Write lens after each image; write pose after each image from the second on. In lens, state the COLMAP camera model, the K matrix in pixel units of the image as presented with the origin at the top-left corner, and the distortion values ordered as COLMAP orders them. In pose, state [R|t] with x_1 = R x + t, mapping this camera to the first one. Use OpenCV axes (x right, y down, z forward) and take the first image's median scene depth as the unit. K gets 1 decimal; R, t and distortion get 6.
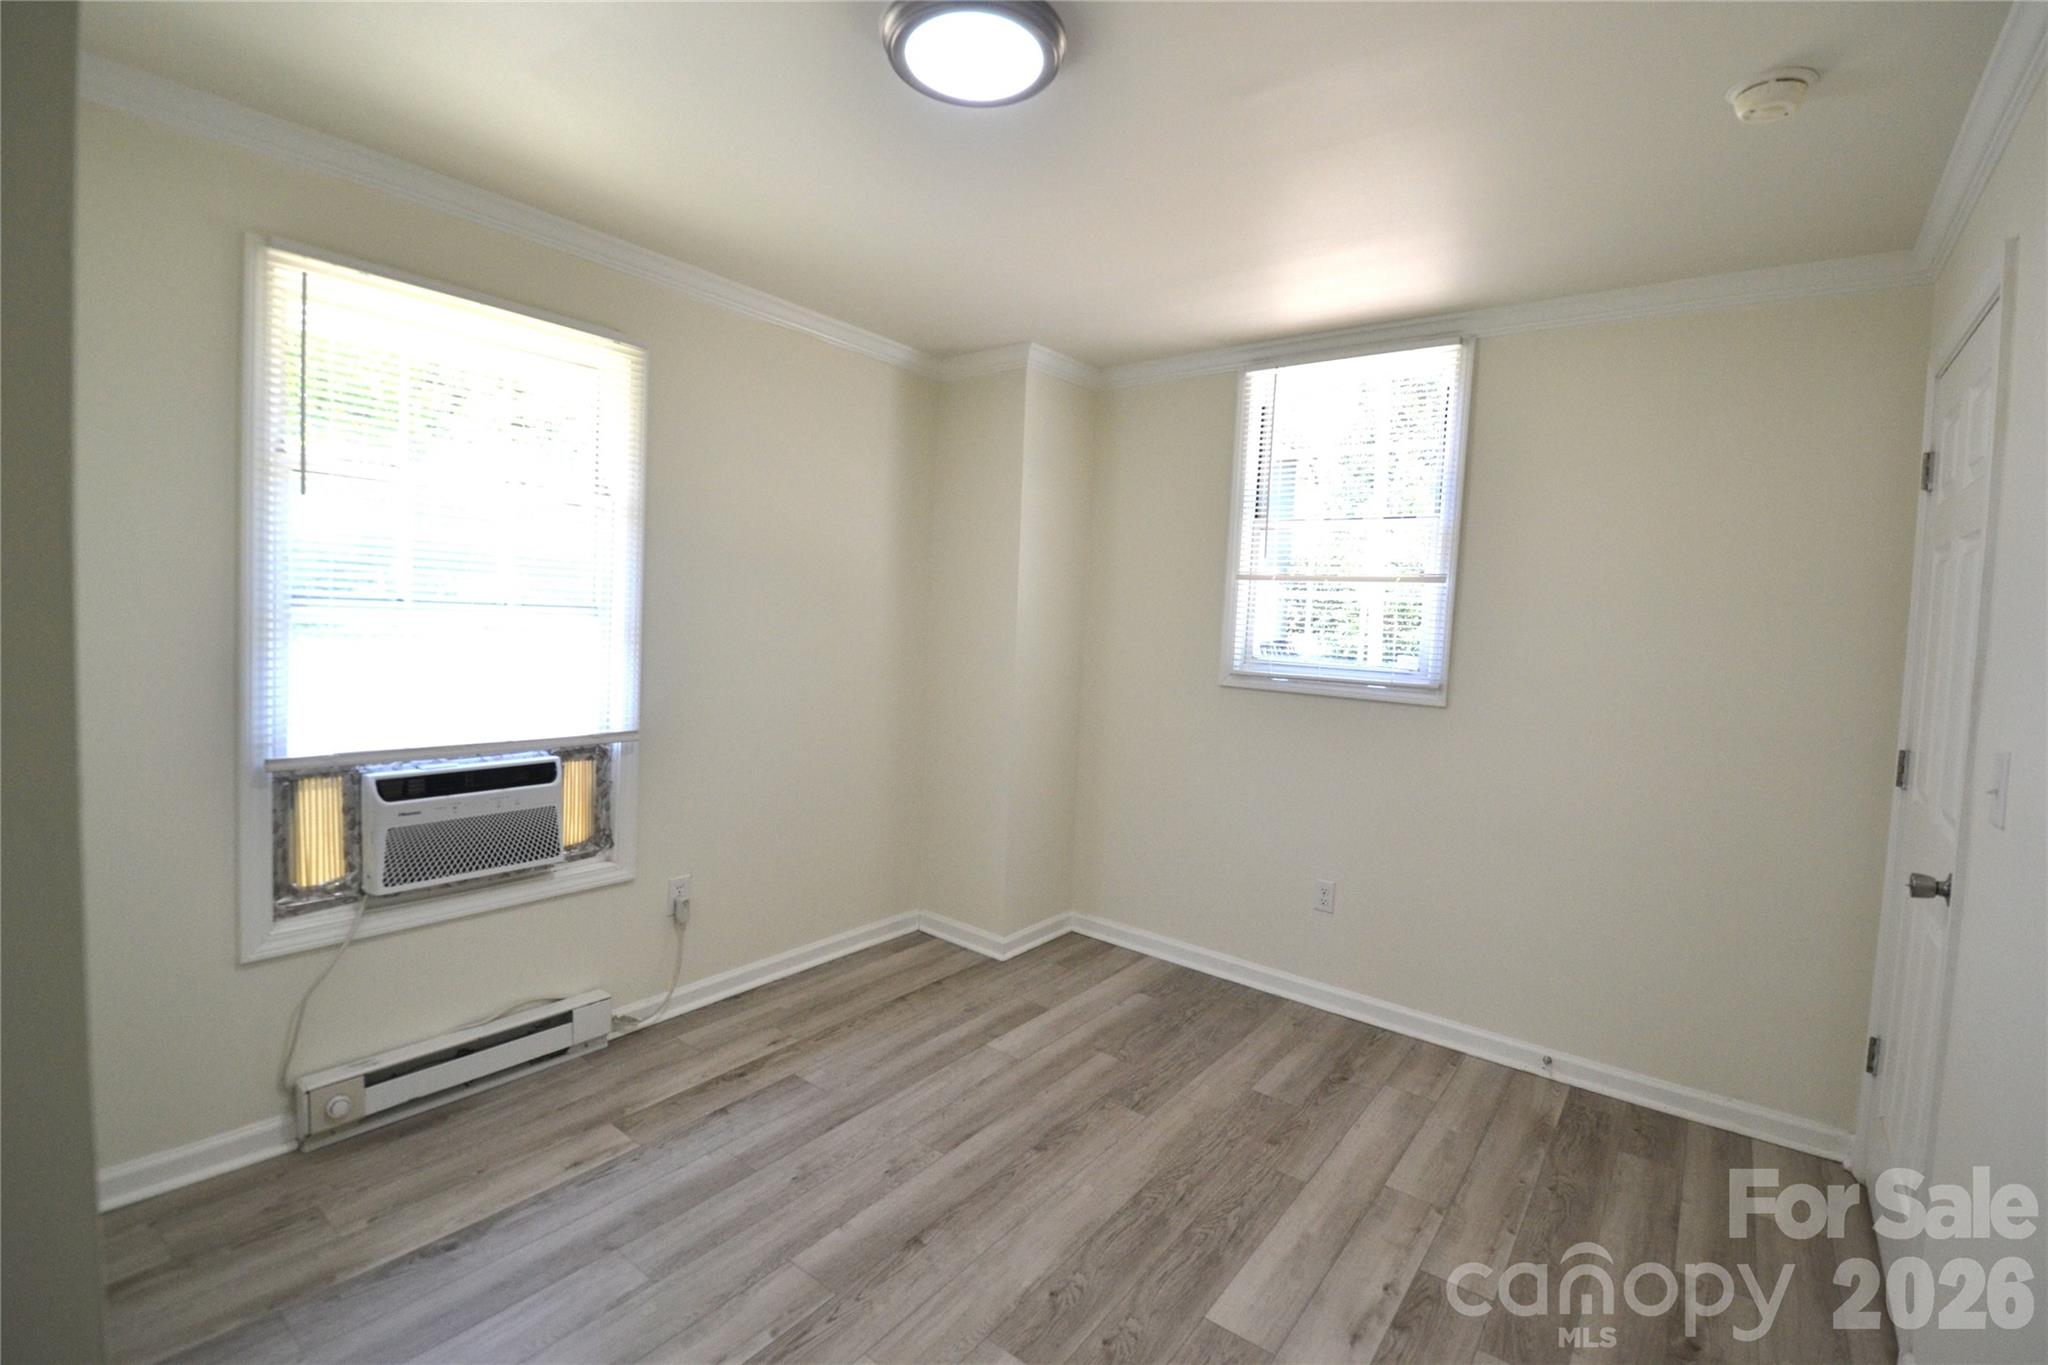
lens RADIAL K [[912.2, 0, 1027.4], [0, 912.2, 662.4], [0, 0, 1]] dist [0.023789, -0.028034]
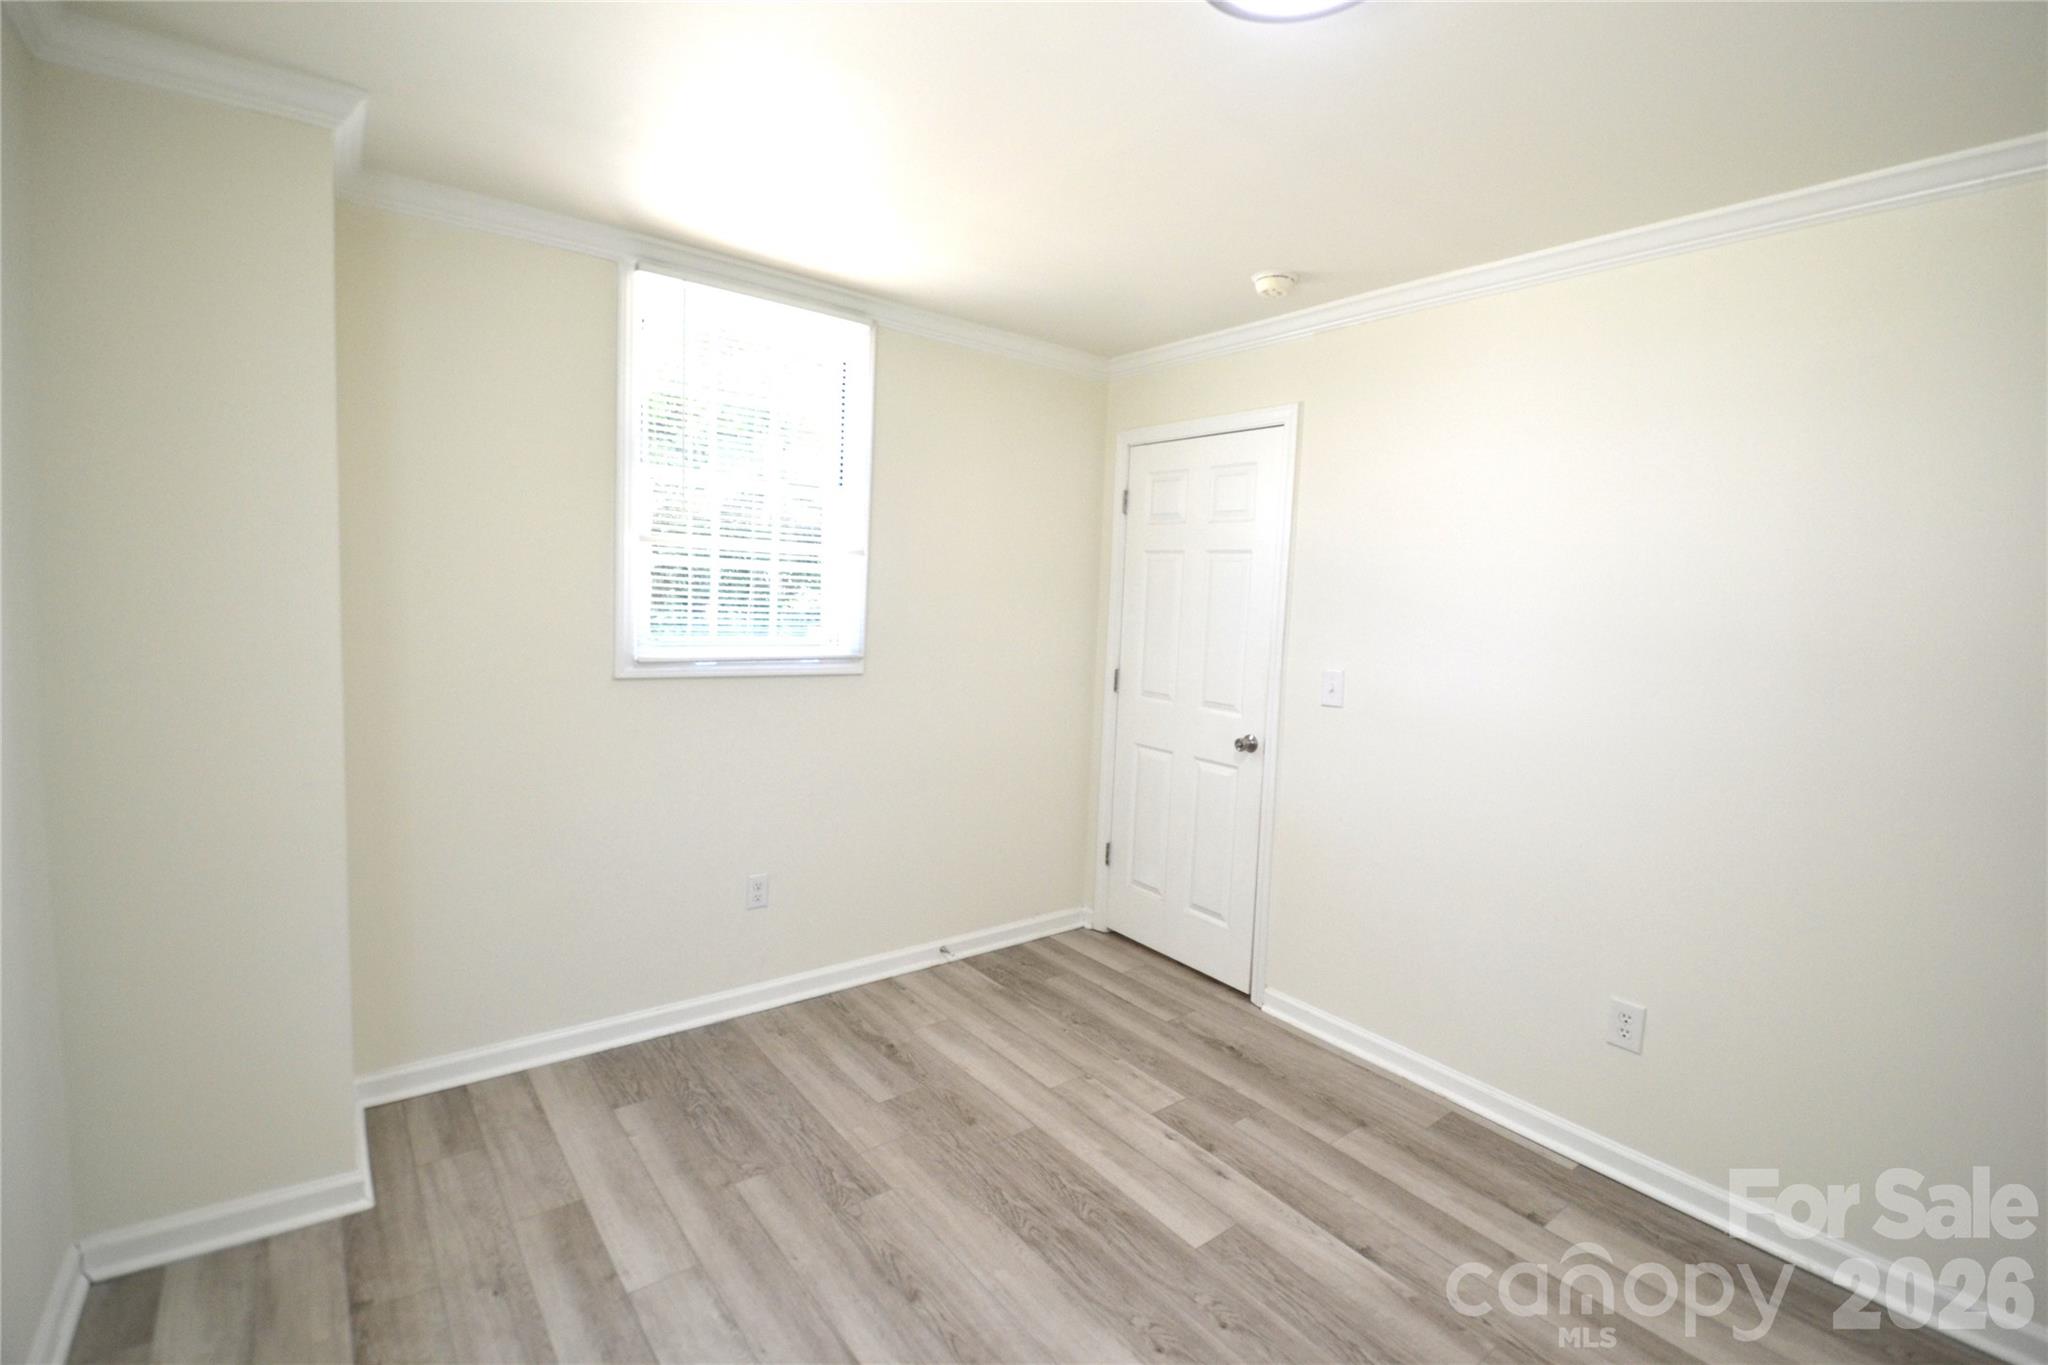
lens RADIAL K [[912.2, 0, 1027.4], [0, 912.2, 662.4], [0, 0, 1]] dist [0.023789, -0.028034]
pose [[0.247773, -0.108852, 0.962684, -0.599885], [0.021284, 0.994040, 0.106919, -0.086200], [-0.968584, -0.006002, 0.248613, 0.644422]]
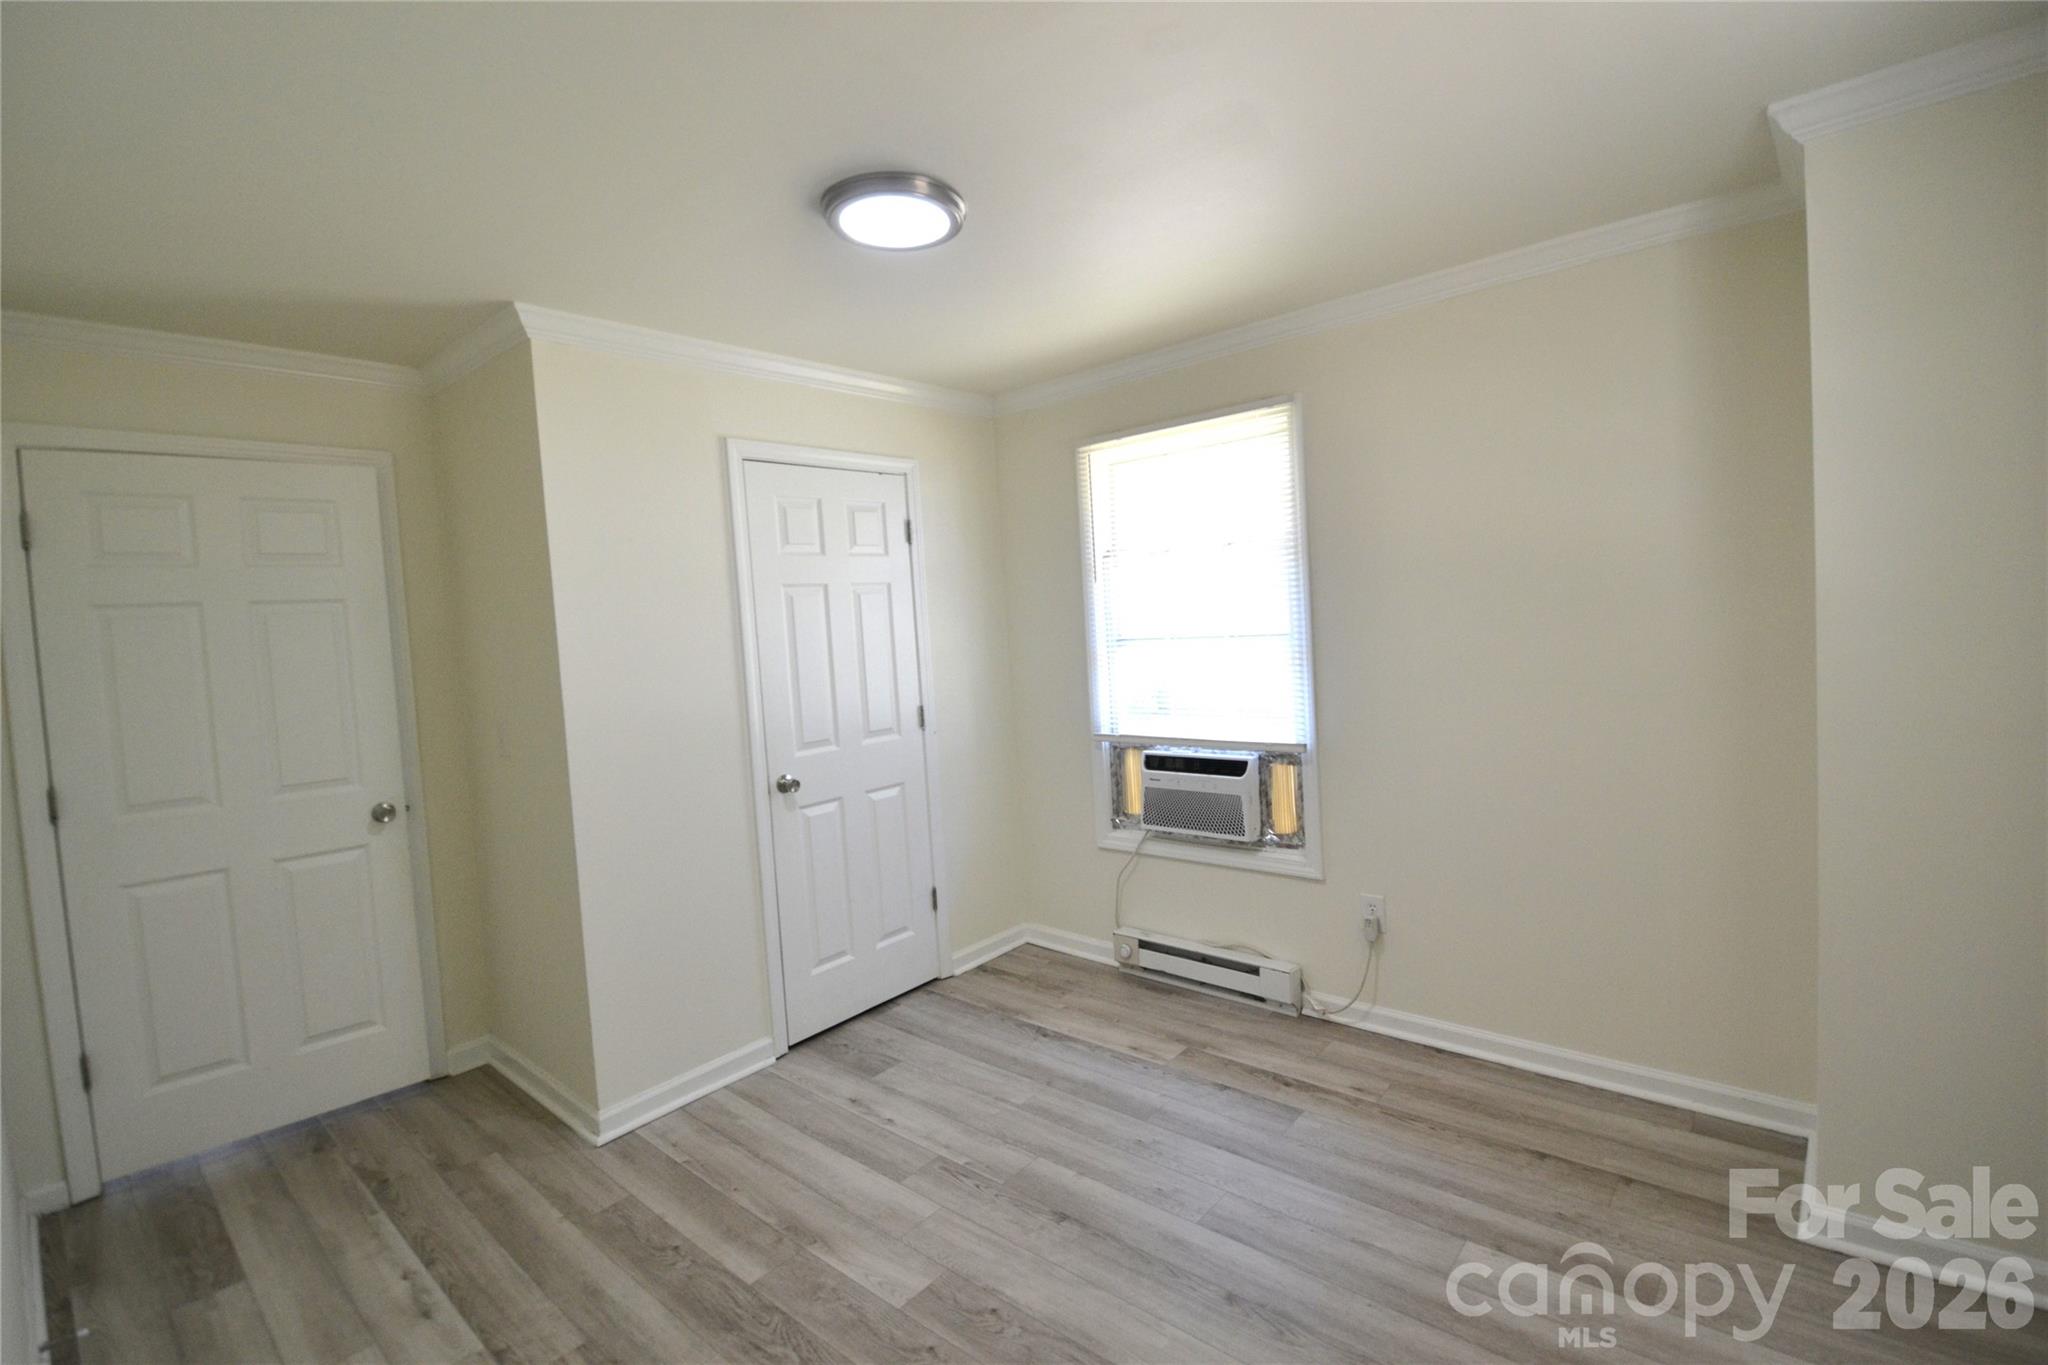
lens RADIAL K [[912.2, 0, 1027.4], [0, 912.2, 662.4], [0, 0, 1]] dist [0.023789, -0.028034]
pose [[-0.062460, 0.008470, -0.998012, 0.752270], [0.000598, 0.999964, 0.008449, -0.036776], [0.998047, -0.000069, -0.062463, 0.788482]]
